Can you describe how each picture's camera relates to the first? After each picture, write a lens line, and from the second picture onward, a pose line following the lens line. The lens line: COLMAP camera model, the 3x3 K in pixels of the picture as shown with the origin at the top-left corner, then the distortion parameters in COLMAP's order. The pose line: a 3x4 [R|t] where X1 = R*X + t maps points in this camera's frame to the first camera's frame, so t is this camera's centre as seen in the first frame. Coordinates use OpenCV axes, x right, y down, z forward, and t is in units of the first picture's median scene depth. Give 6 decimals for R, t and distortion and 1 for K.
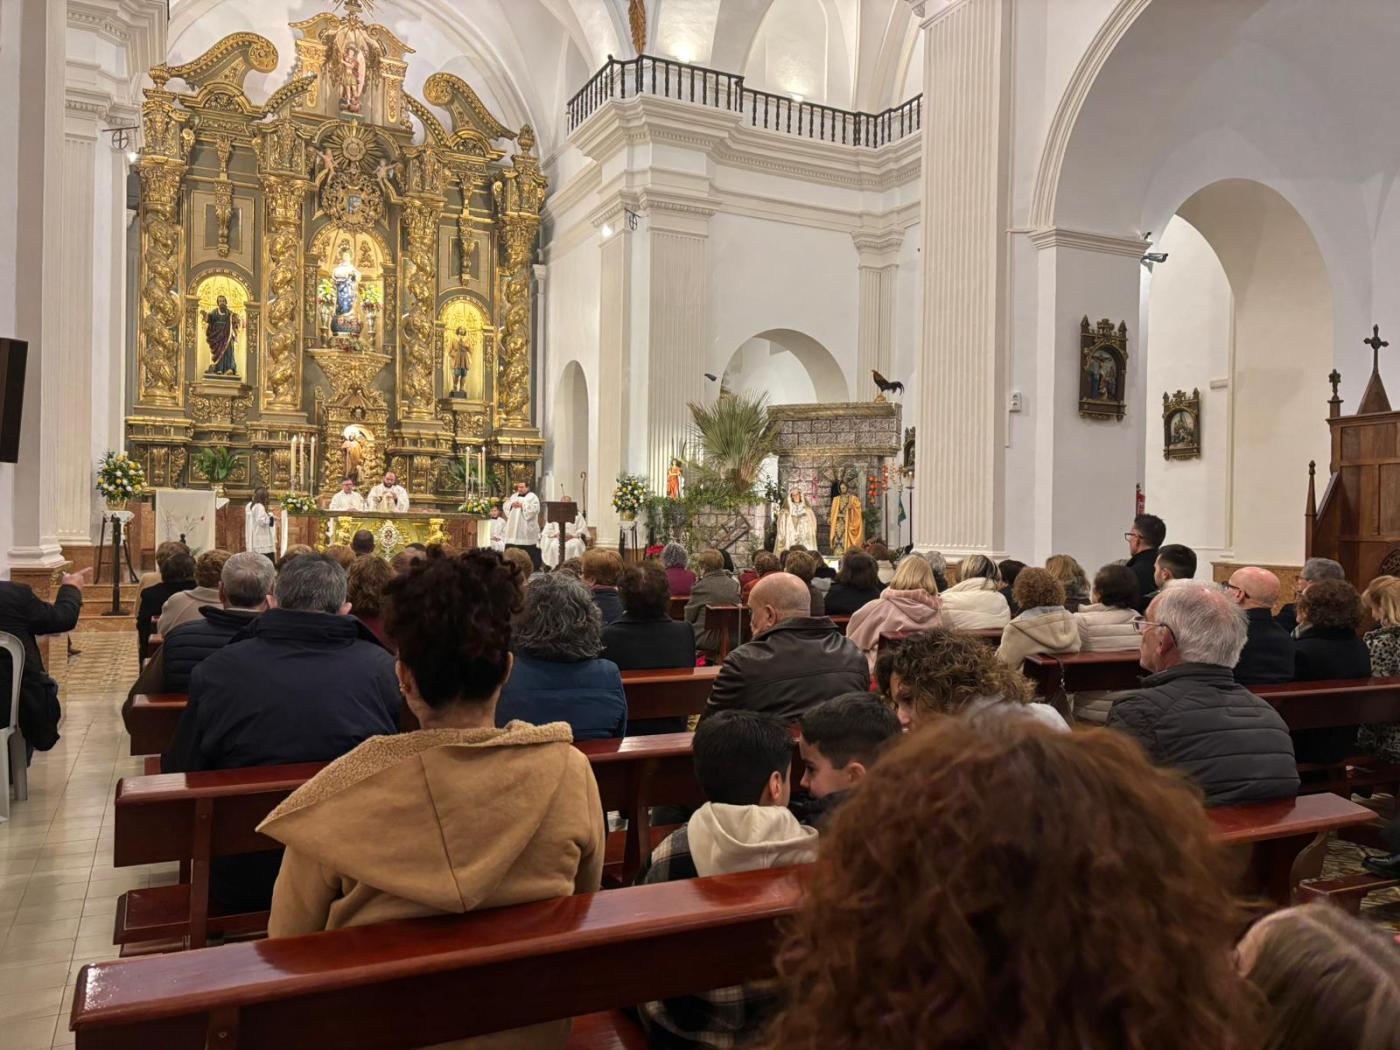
lens RADIAL K [[1056.4, 0, 707.6], [0, 1056.4, 532.7], [0, 0, 1]] dist [0.050076, -0.044079]
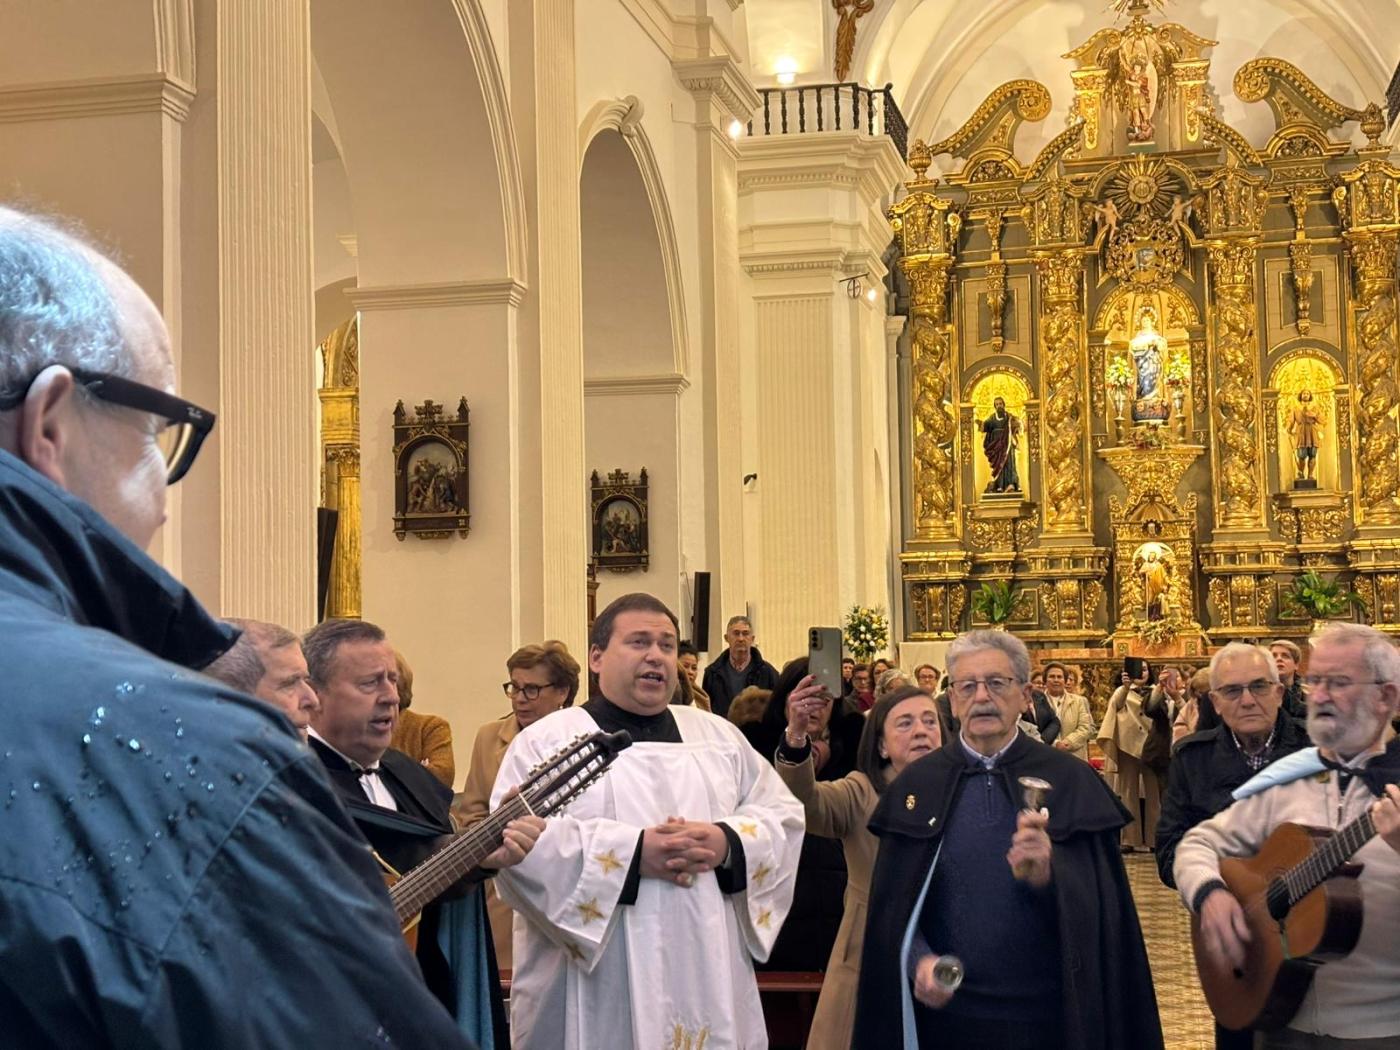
lens RADIAL K [[2104.7, 0, 691.7], [0, 2104.7, 494.1], [0, 0, 1]] dist [0.112597, 0.000000]
pose [[0.775651, -0.080688, -0.625984, 0.376314], [0.029163, 0.995317, -0.092158, -0.003398], [0.630488, 0.053227, 0.774372, -0.412472]]
